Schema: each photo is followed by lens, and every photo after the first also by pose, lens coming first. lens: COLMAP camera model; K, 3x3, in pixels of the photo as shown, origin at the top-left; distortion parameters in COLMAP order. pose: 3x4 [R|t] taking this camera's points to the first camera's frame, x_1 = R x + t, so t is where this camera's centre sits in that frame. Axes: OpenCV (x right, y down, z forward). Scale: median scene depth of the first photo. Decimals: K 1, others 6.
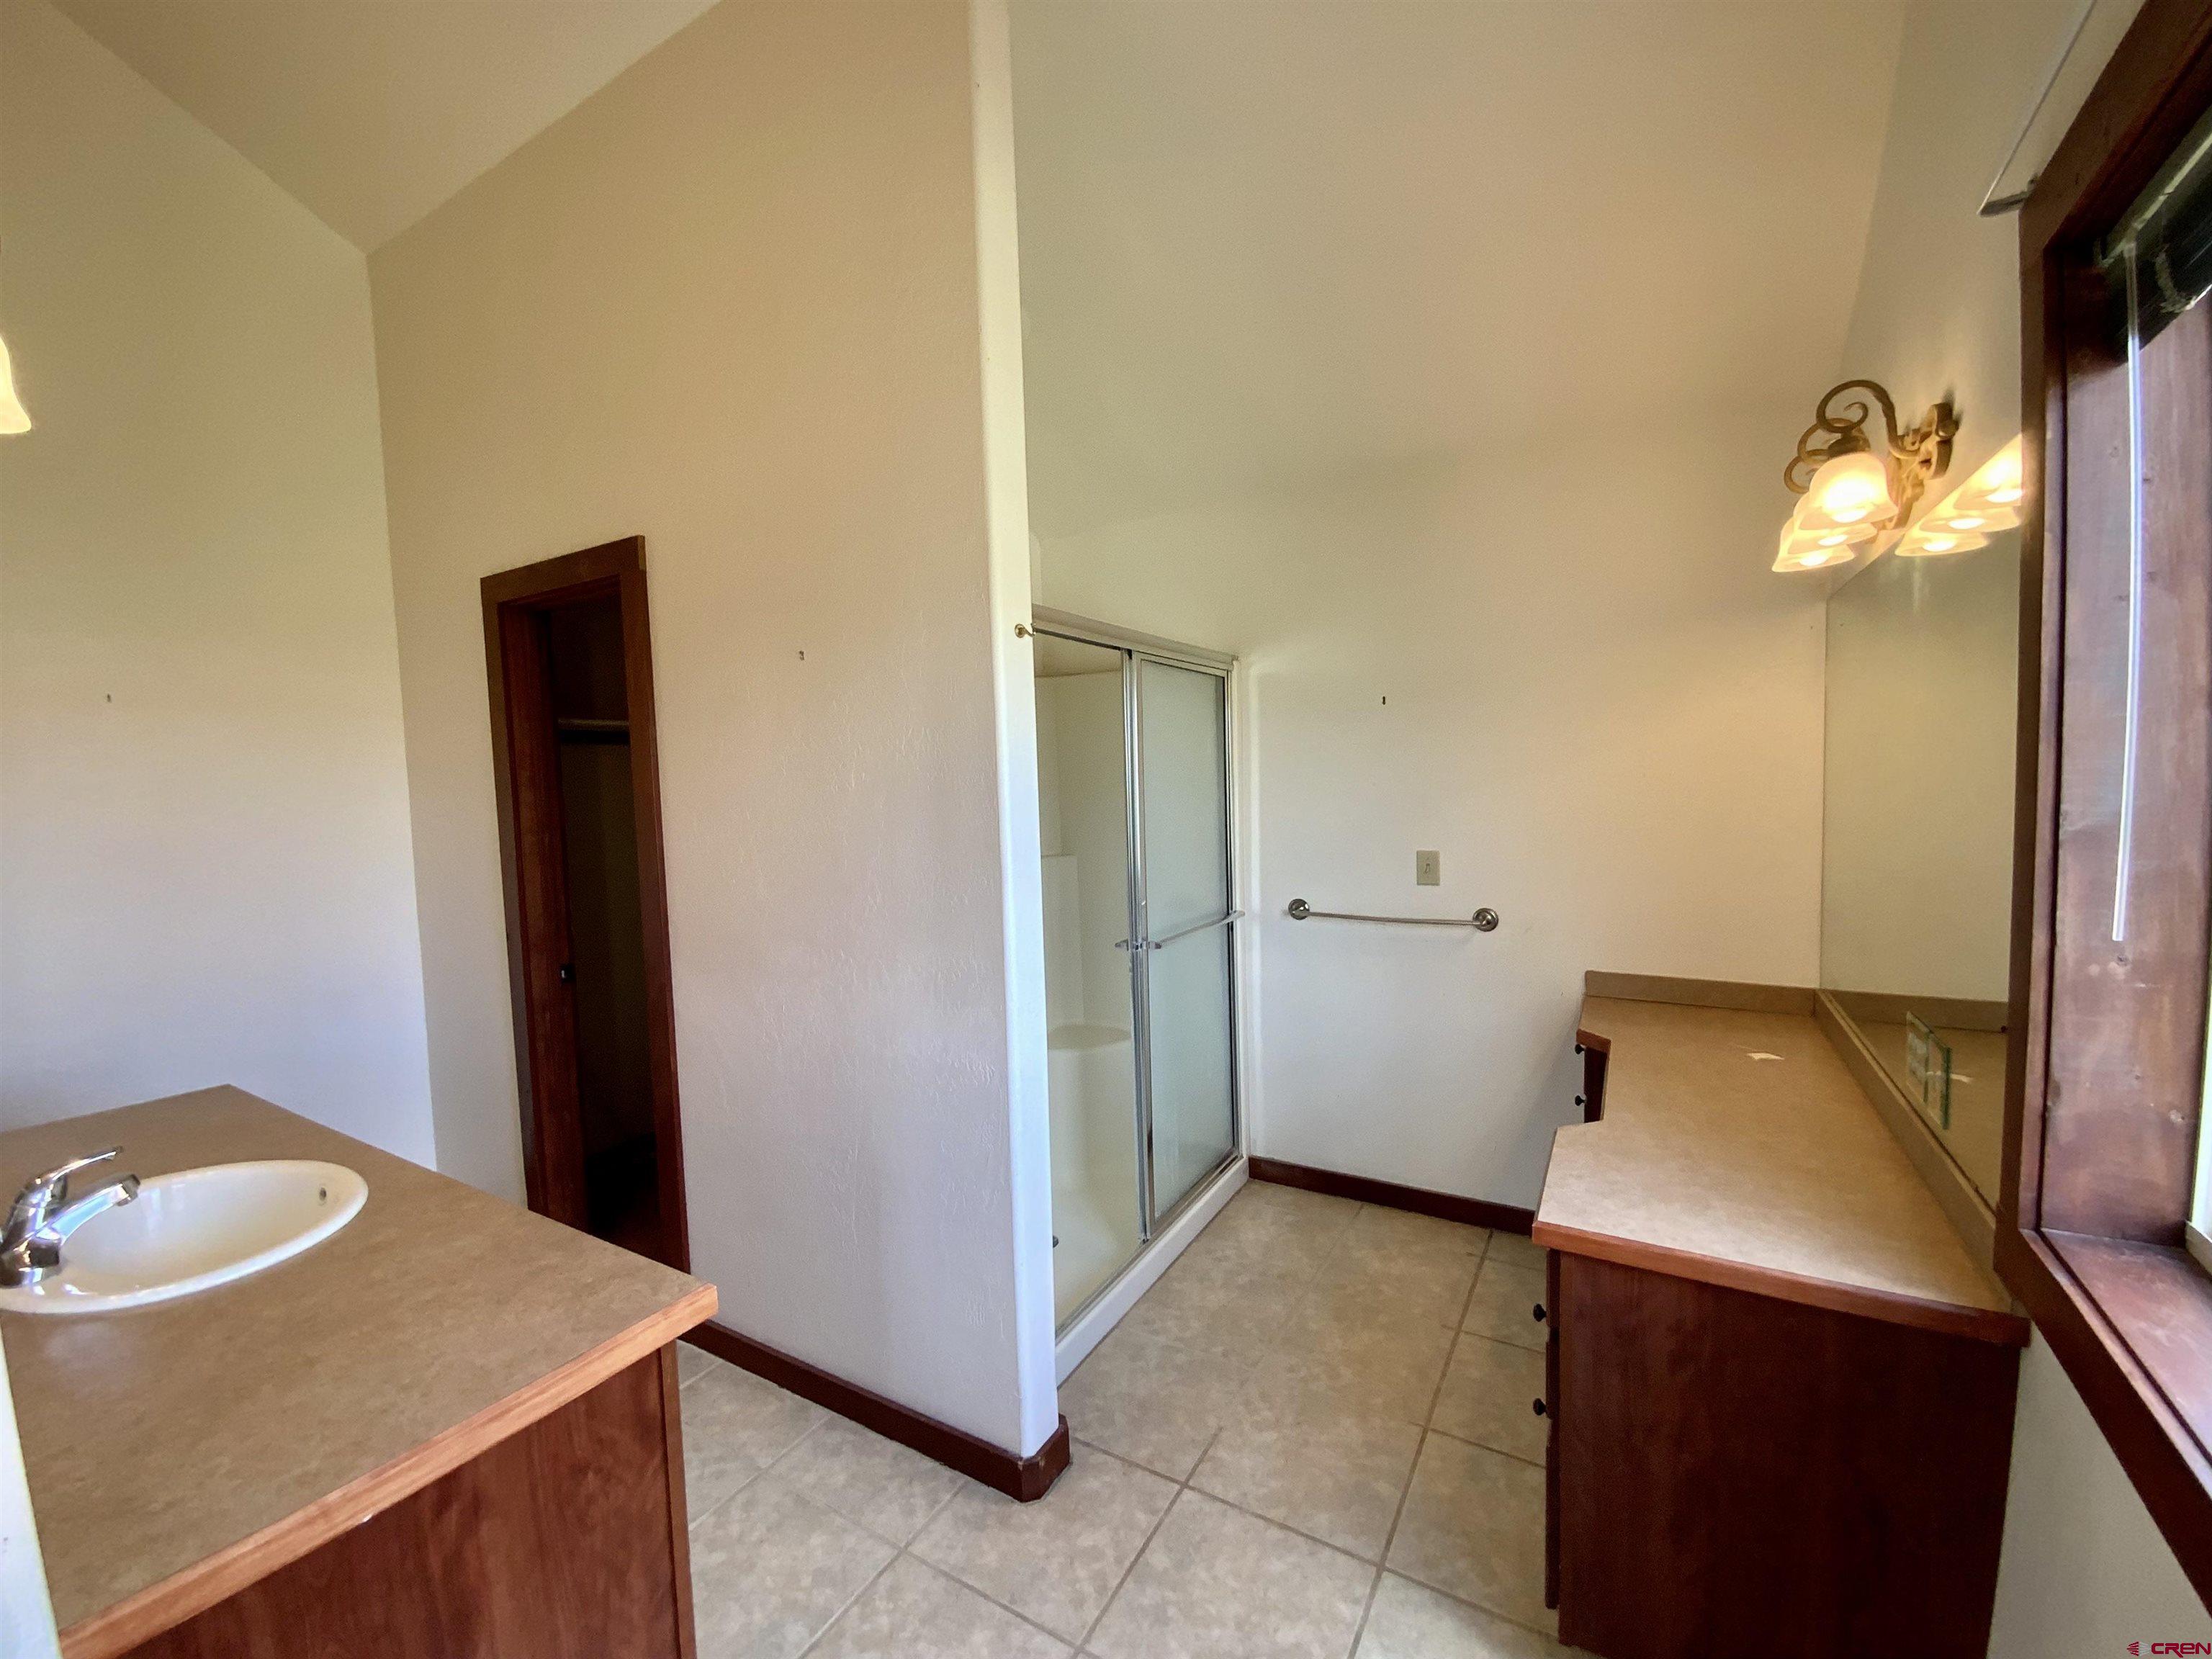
lens RADIAL K [[897.1, 0, 1109.1], [0, 897.1, 829.5], [0, 0, 1]] dist [0.023594, -0.019907]
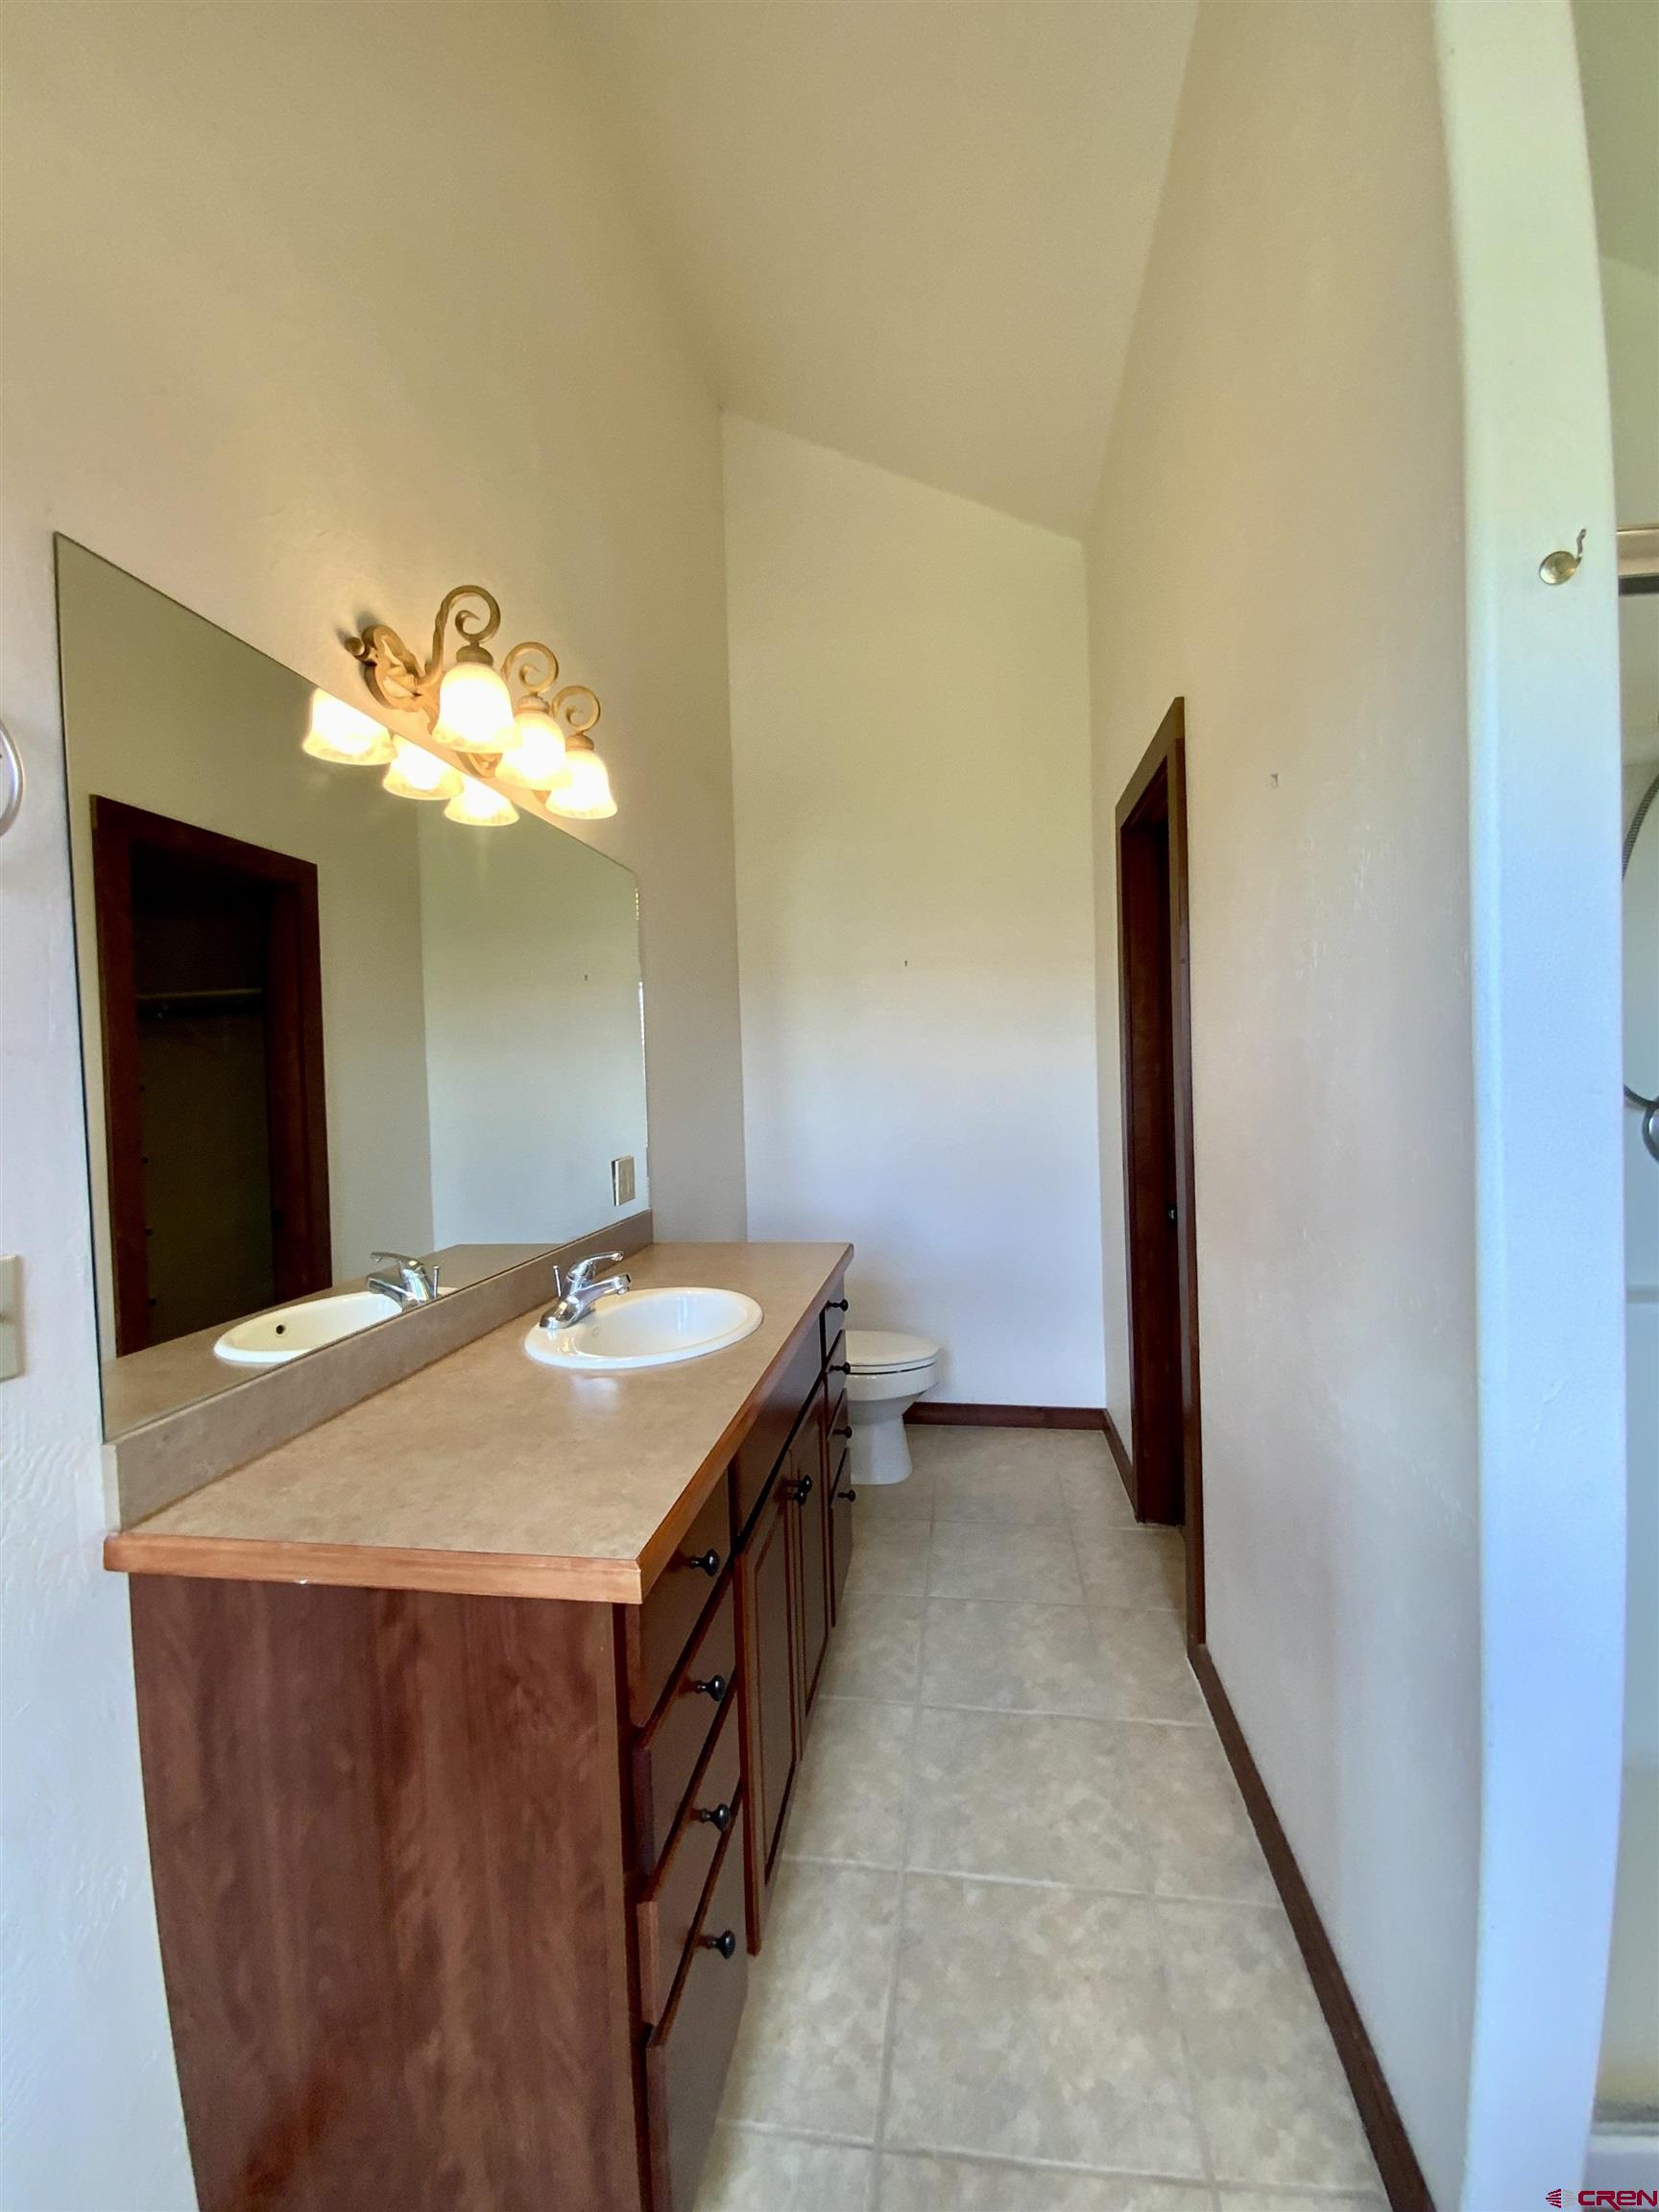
lens RADIAL K [[897.1, 0, 733.4], [0, 897.1, 1099.1], [0, 0, 1]] dist [0.023594, -0.019907]
pose [[0.352927, 0.049382, -0.934347, 0.178972], [-0.027494, 0.998722, 0.042399, 0.036509], [0.935247, 0.010726, 0.353834, 0.467637]]
